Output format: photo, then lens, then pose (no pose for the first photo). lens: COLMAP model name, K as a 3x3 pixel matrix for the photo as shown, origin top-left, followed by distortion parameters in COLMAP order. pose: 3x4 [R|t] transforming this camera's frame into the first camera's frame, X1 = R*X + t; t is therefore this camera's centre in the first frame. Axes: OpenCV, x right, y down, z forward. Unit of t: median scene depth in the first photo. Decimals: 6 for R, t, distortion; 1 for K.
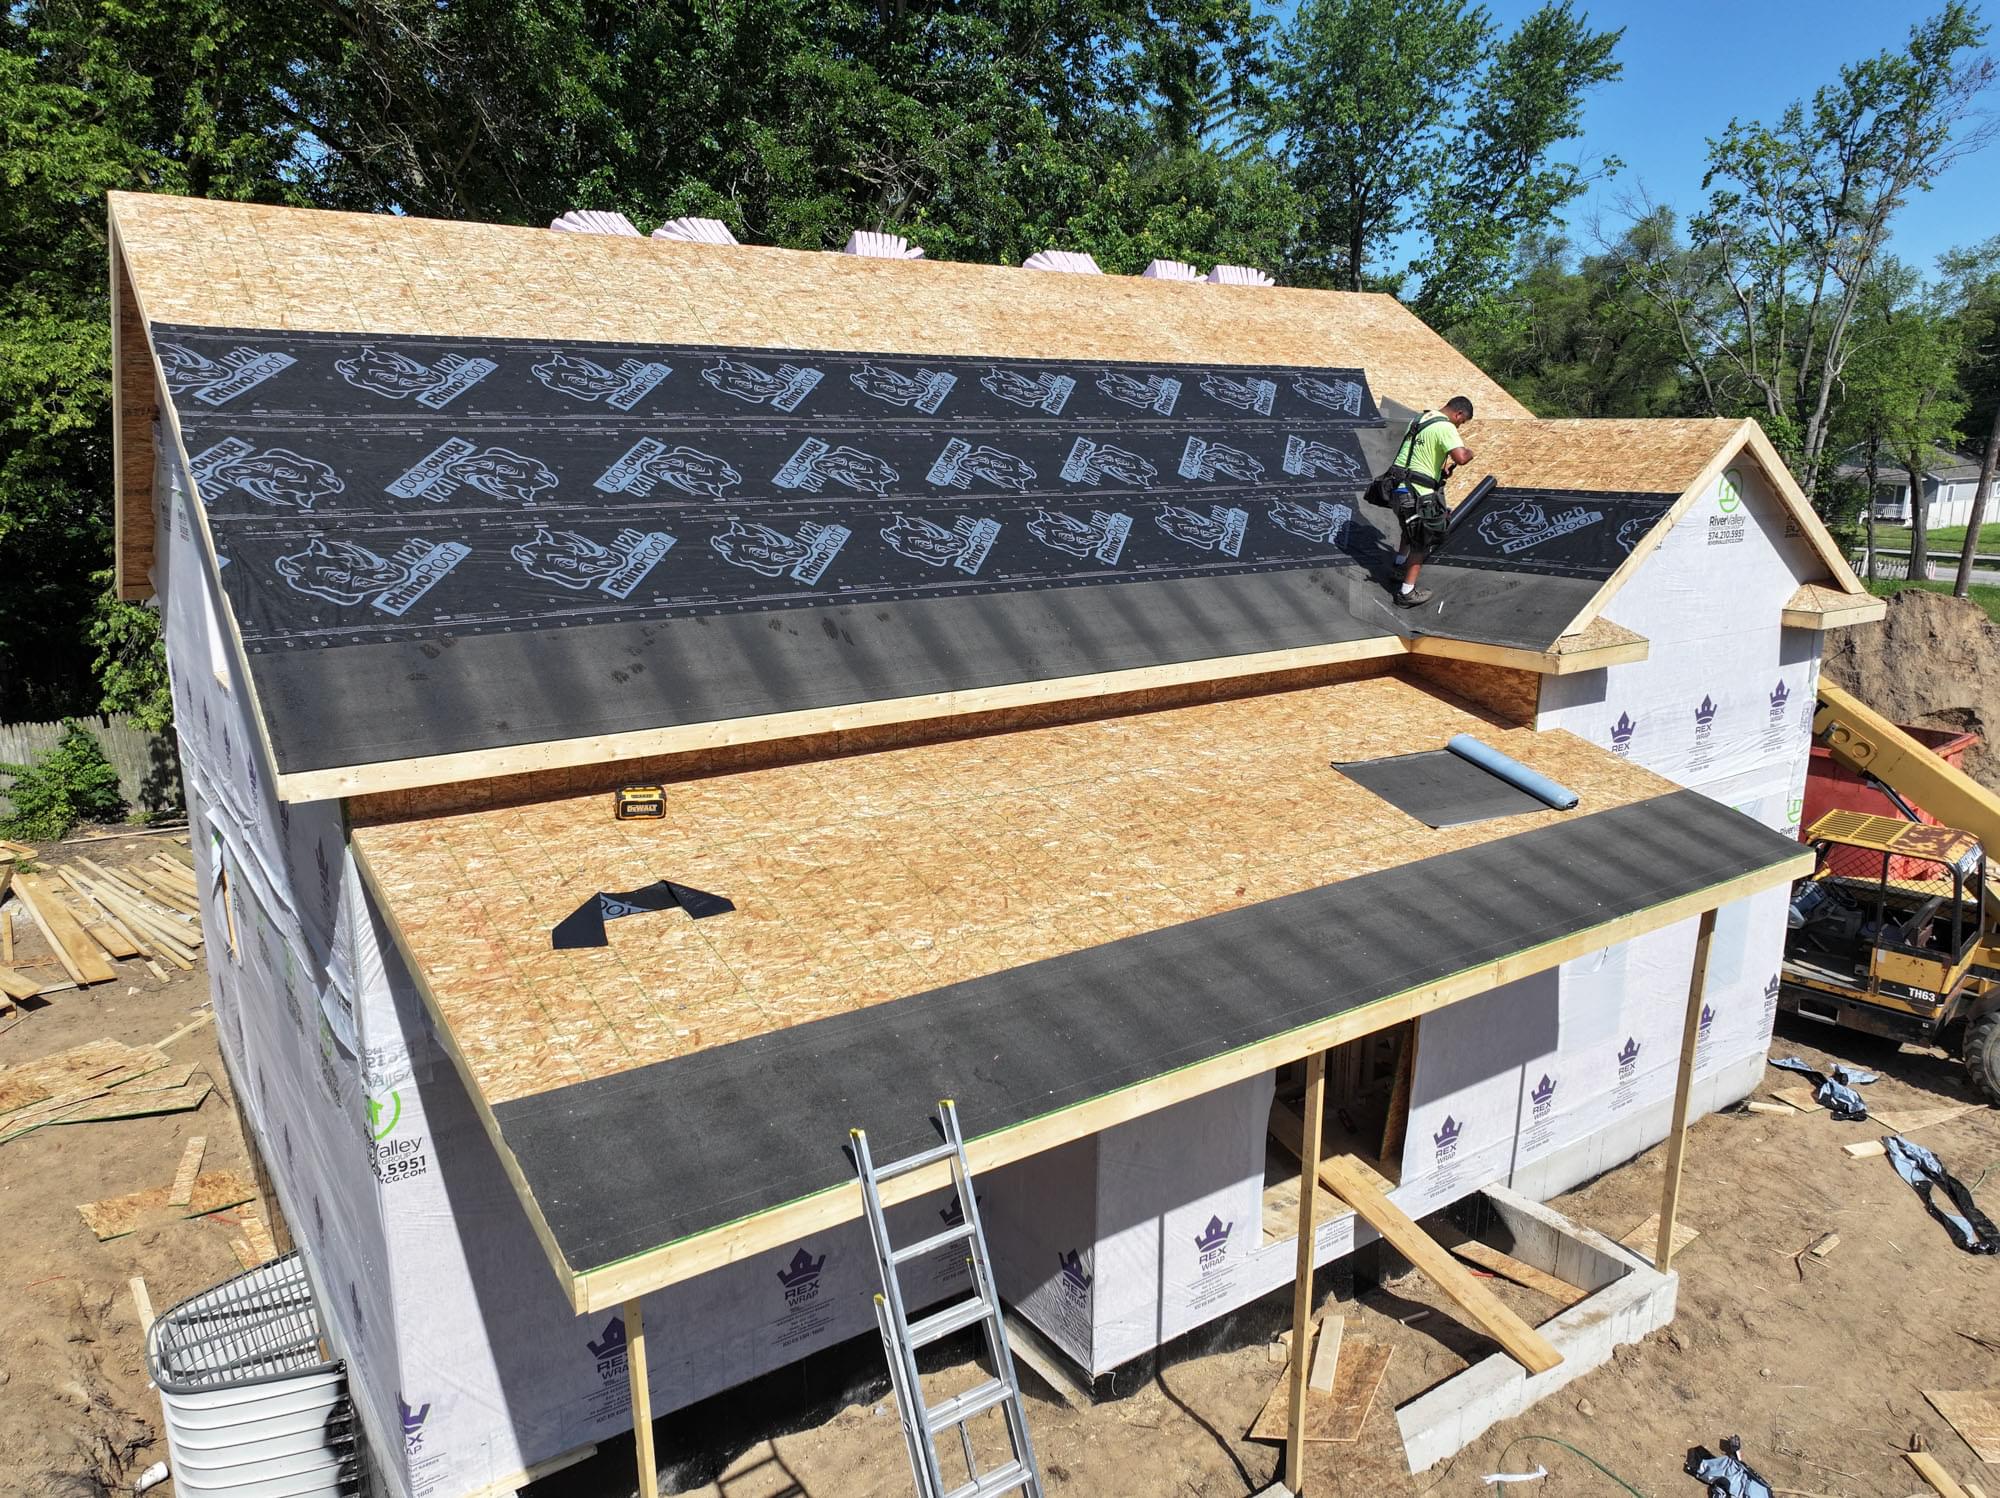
lens RADIAL K [[1414.3, 0, 1000.0], [0, 1414.3, 749.0], [0, 0, 1]] dist [-0.007240, 0.027590]
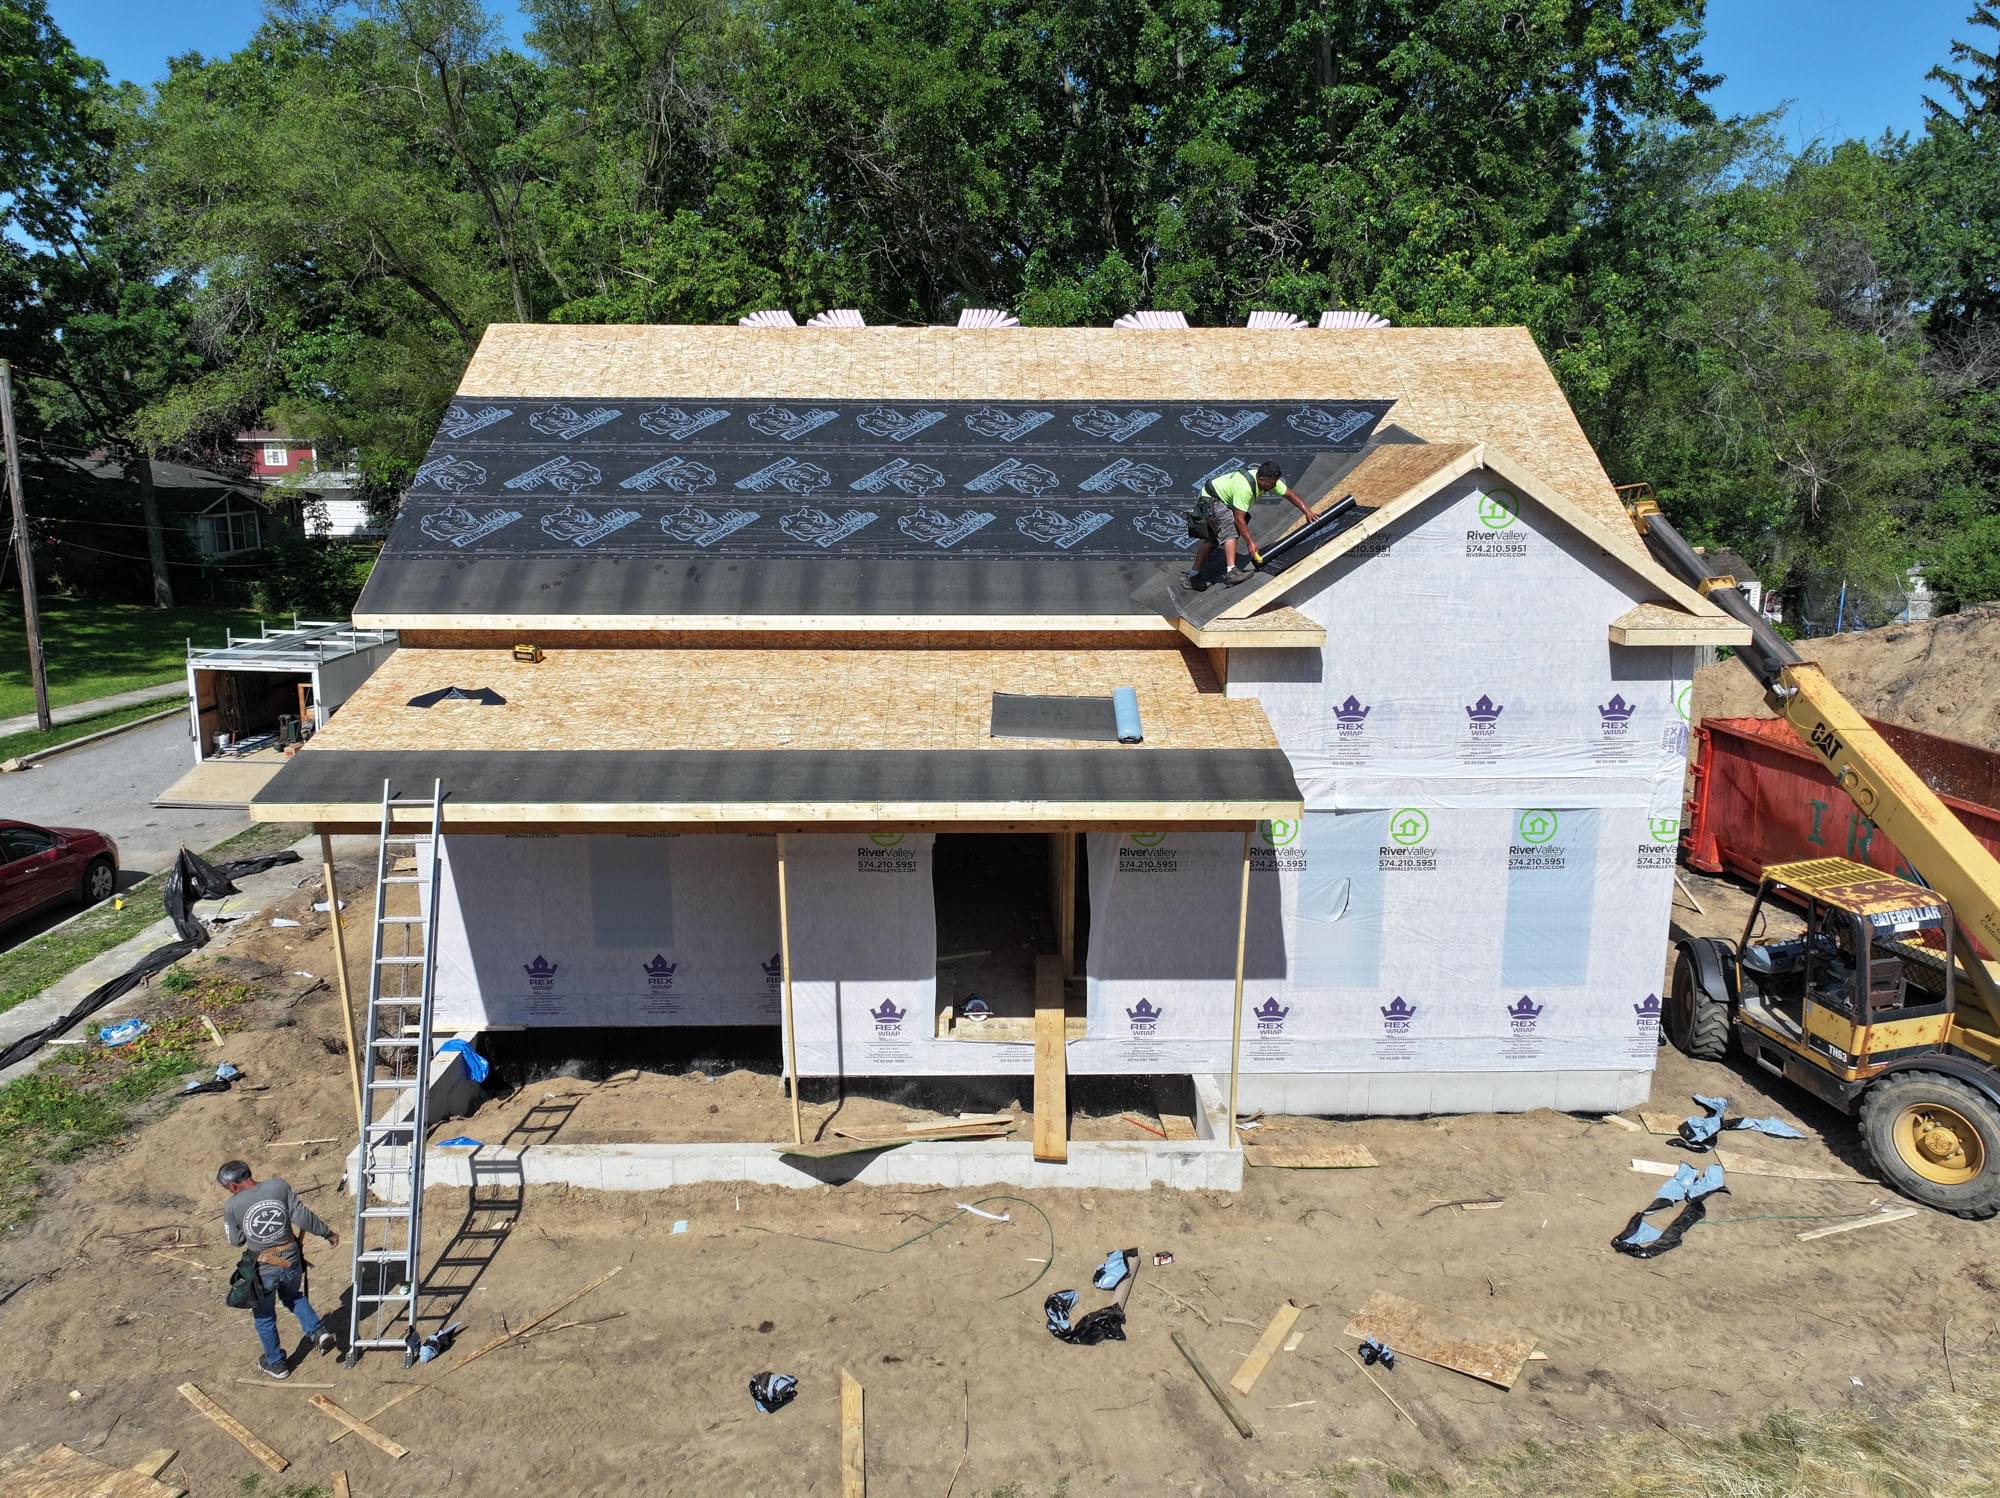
lens RADIAL K [[1414.3, 0, 1000.0], [0, 1414.3, 749.0], [0, 0, 1]] dist [-0.007240, 0.027590]
pose [[0.827535, 0.115648, -0.549374, 0.654660], [-0.127177, 0.991731, 0.017198, 0.026417], [0.546820, 0.055636, 0.835400, -0.096228]]
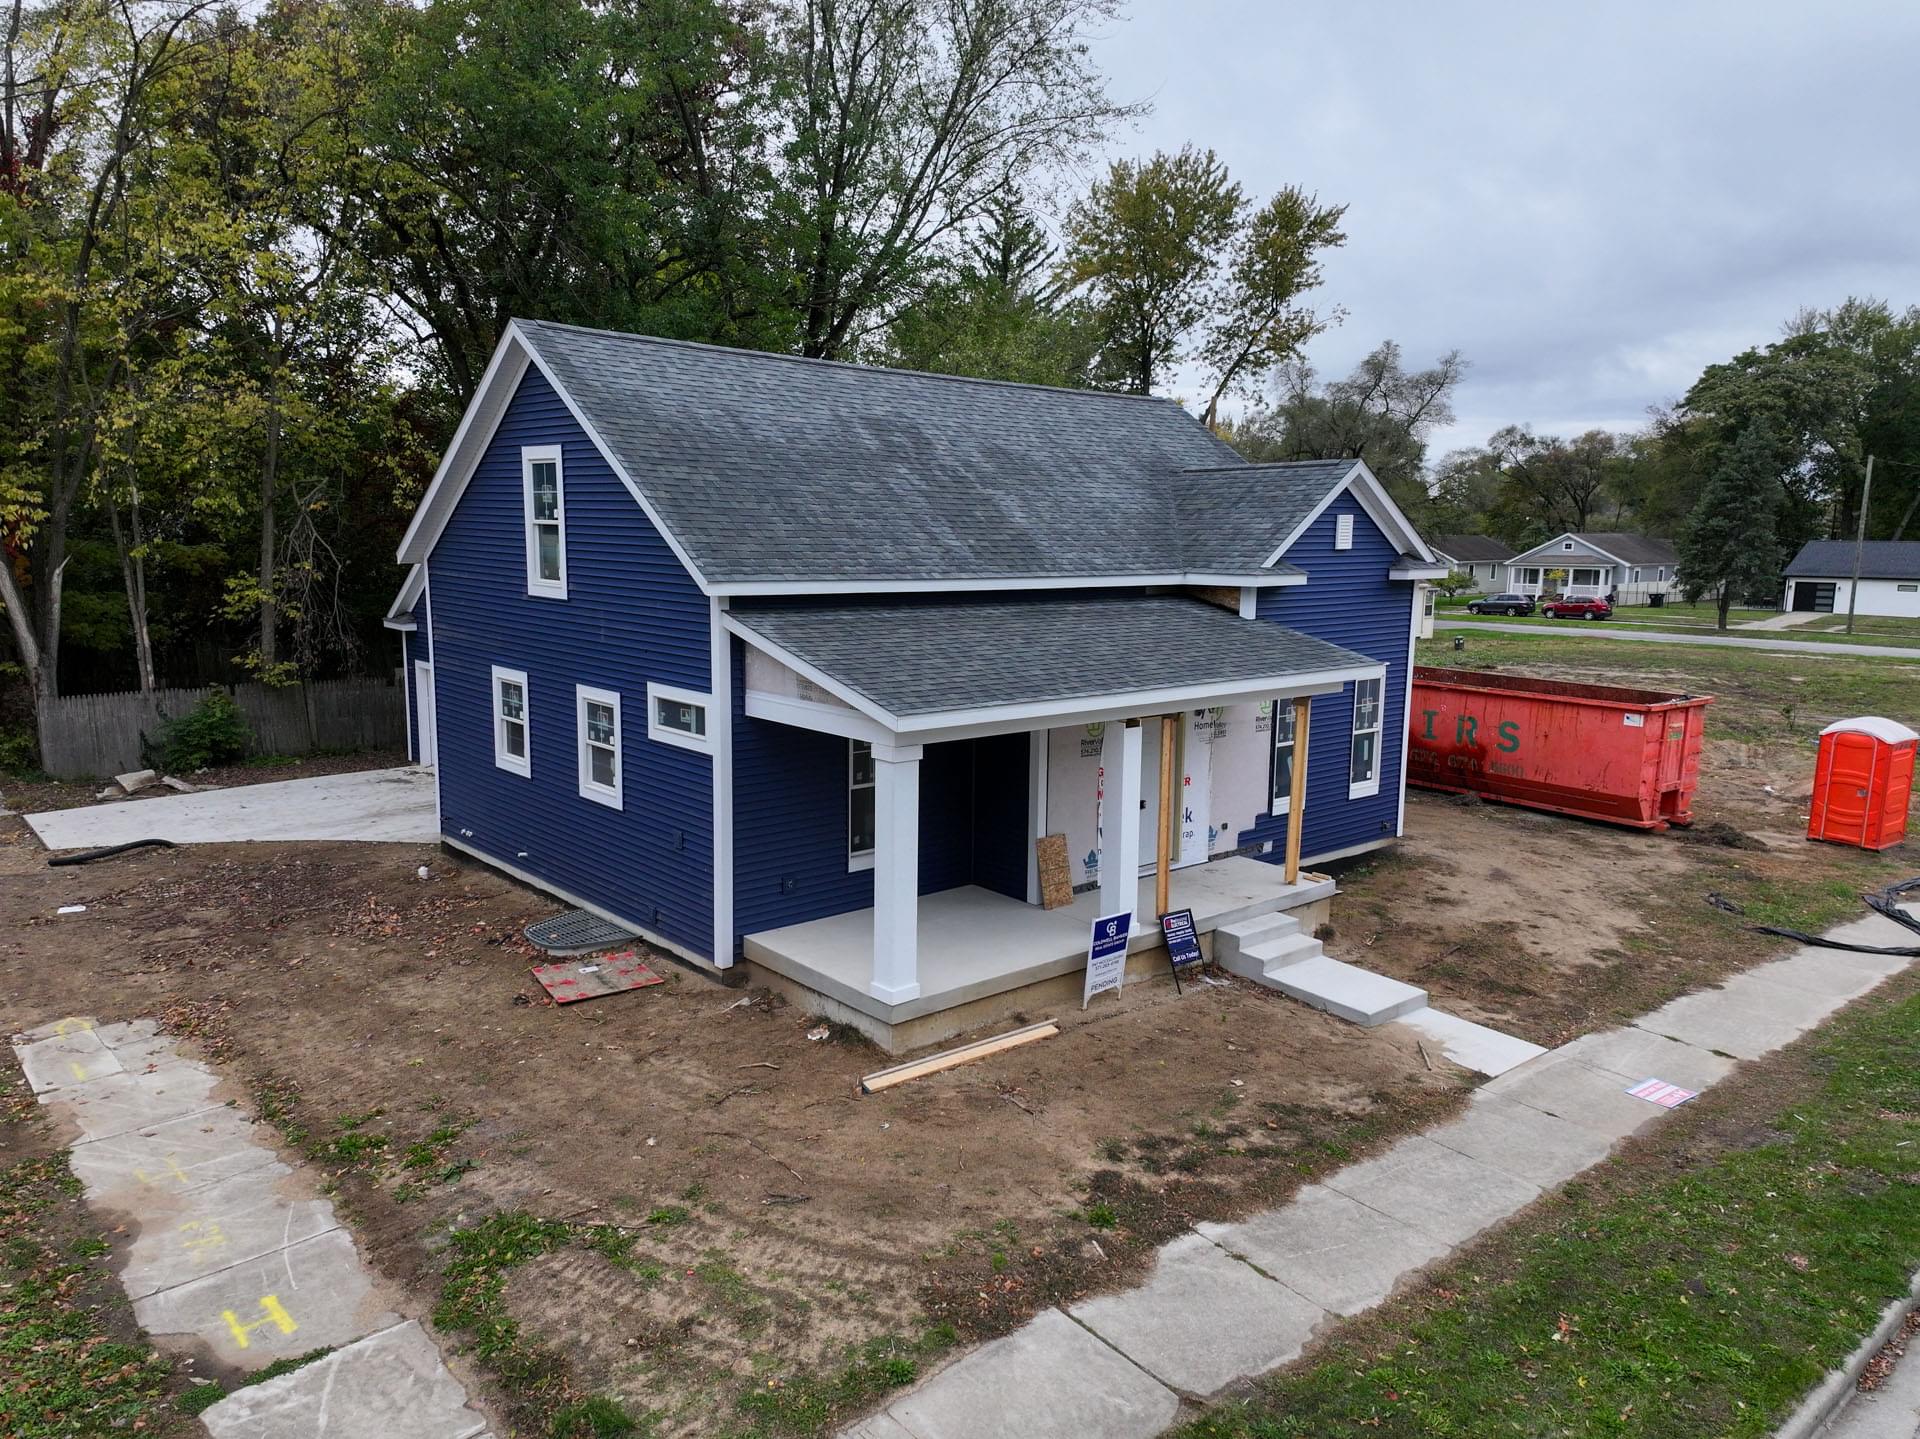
lens RADIAL K [[1294.4, 0, 960.9], [0, 1294.4, 729.8], [0, 0, 1]] dist [0.227296, -0.221826]
pose [[0.994884, -0.005927, 0.100847, -0.131734], [0.013611, 0.997040, -0.075675, 0.197633], [-0.100100, 0.076661, 0.992020, -0.515956]]
